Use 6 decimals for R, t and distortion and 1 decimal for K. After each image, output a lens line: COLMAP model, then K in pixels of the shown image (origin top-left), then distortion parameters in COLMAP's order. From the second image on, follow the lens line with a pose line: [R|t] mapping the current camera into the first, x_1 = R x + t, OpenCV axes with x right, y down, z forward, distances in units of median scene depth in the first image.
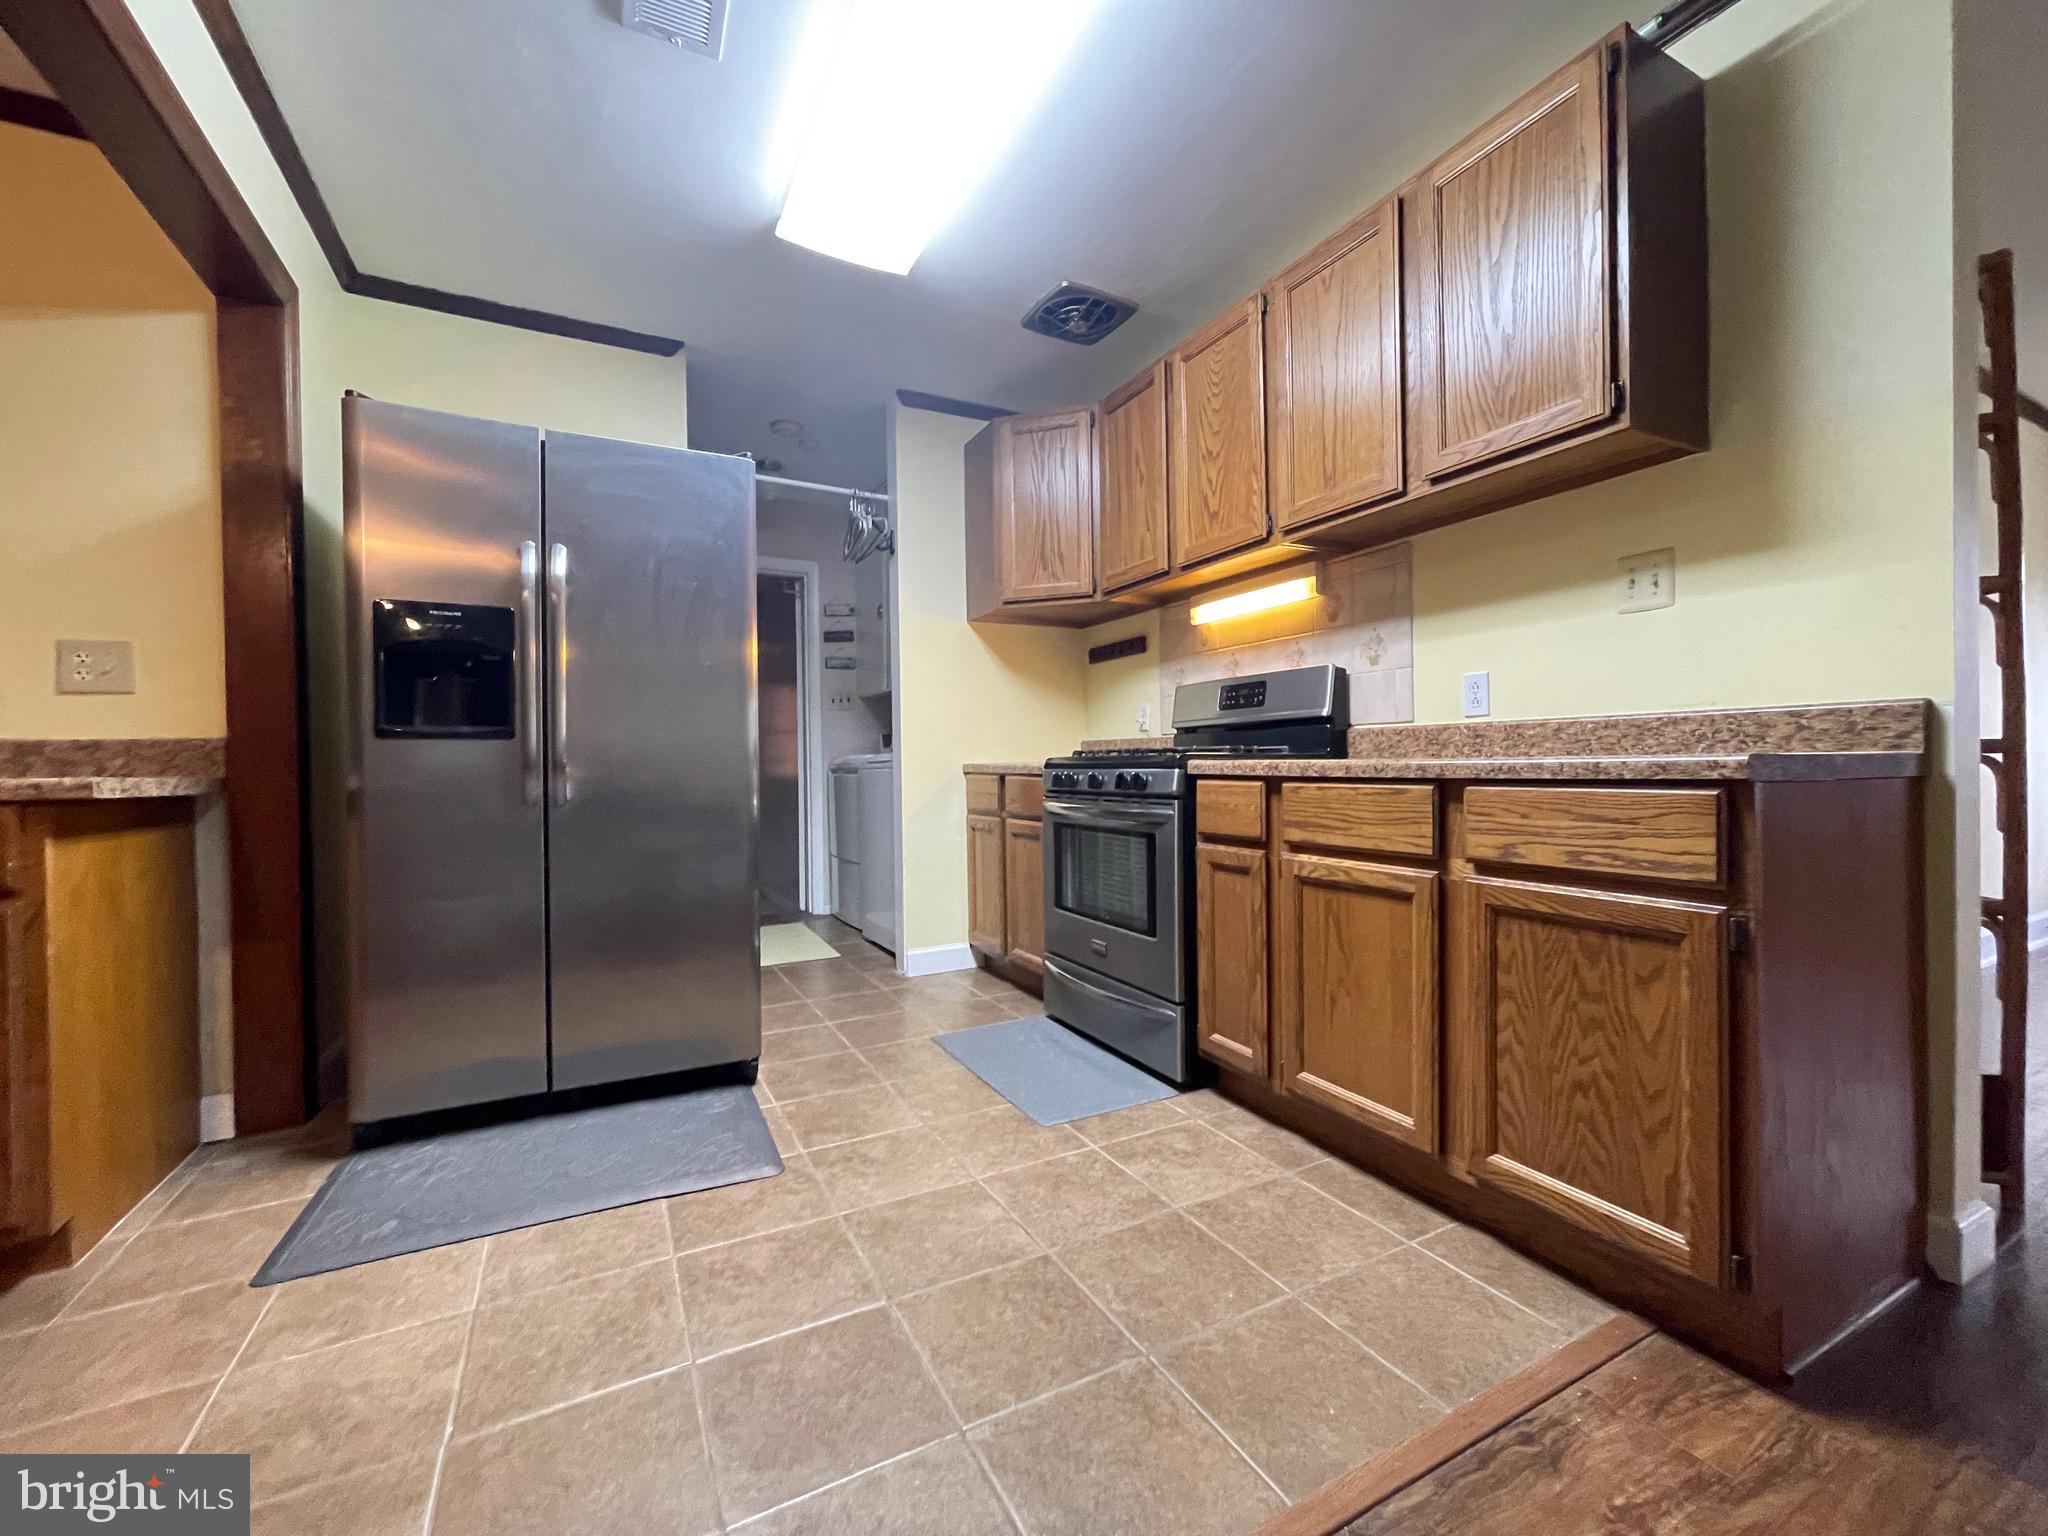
lens RADIAL K [[827.2, 0, 1024.0], [0, 827.2, 768.0], [0, 0, 1]] dist [-0.027356, -0.000050]
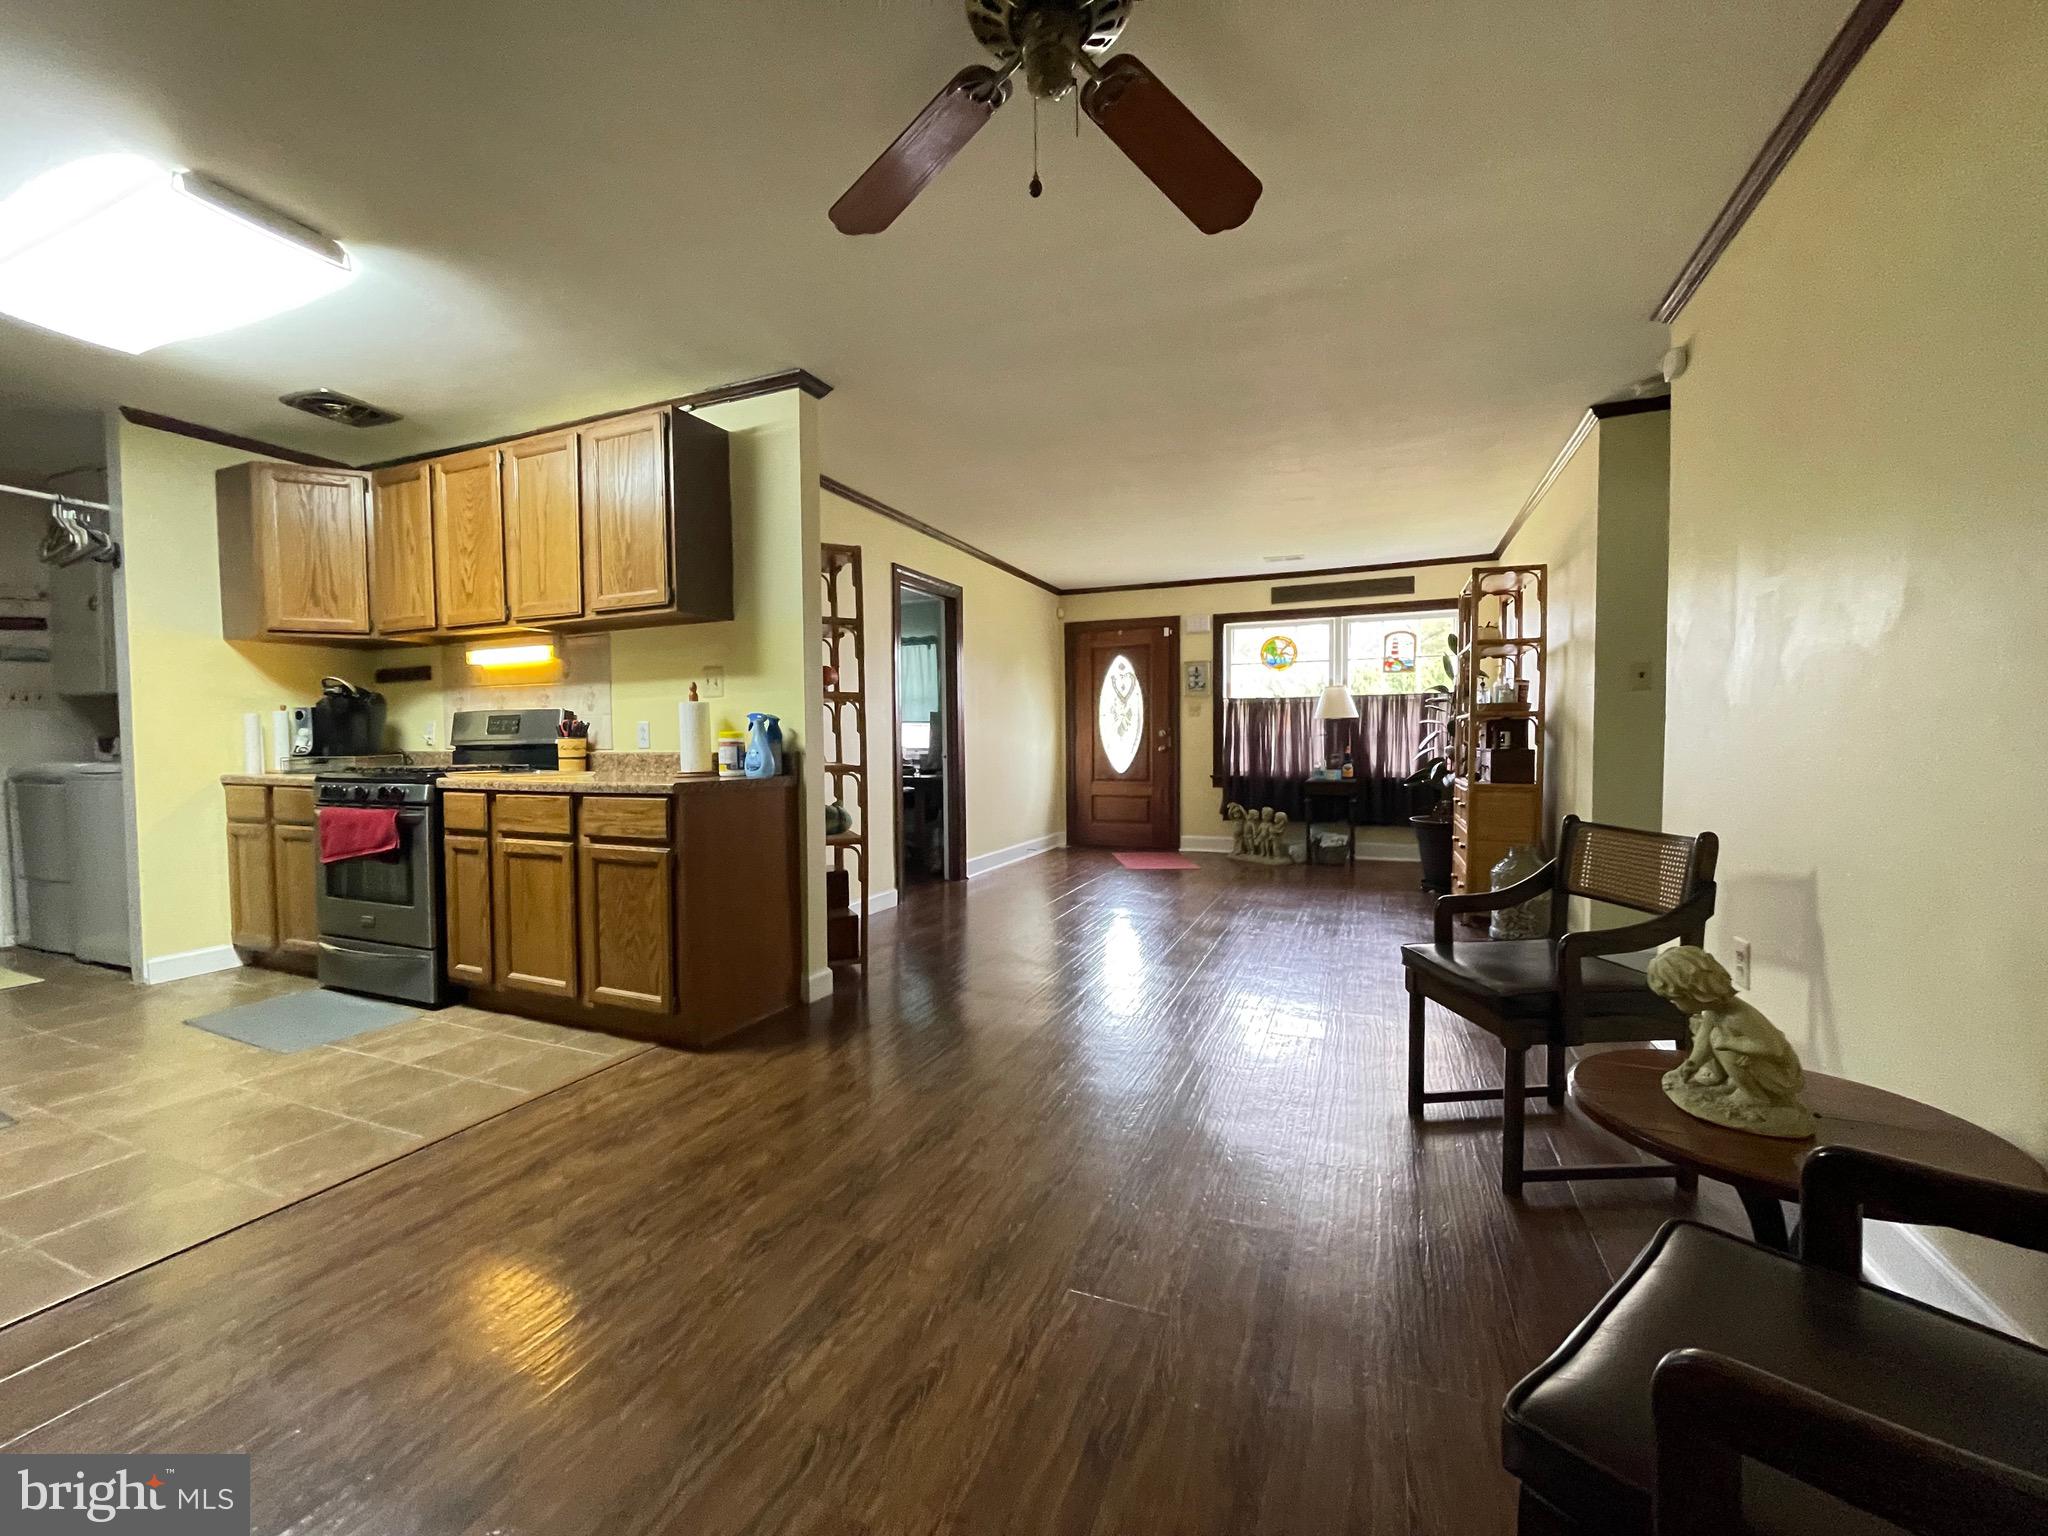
lens RADIAL K [[825.0, 0, 1019.5], [0, 825.0, 762.7], [0, 0, 1]] dist [0.001616, 0.000584]
pose [[0.774560, -0.015081, 0.632321, 0.072965], [0.004189, 0.999816, 0.018714, -0.054969], [-0.632487, -0.011846, 0.774481, -0.698291]]
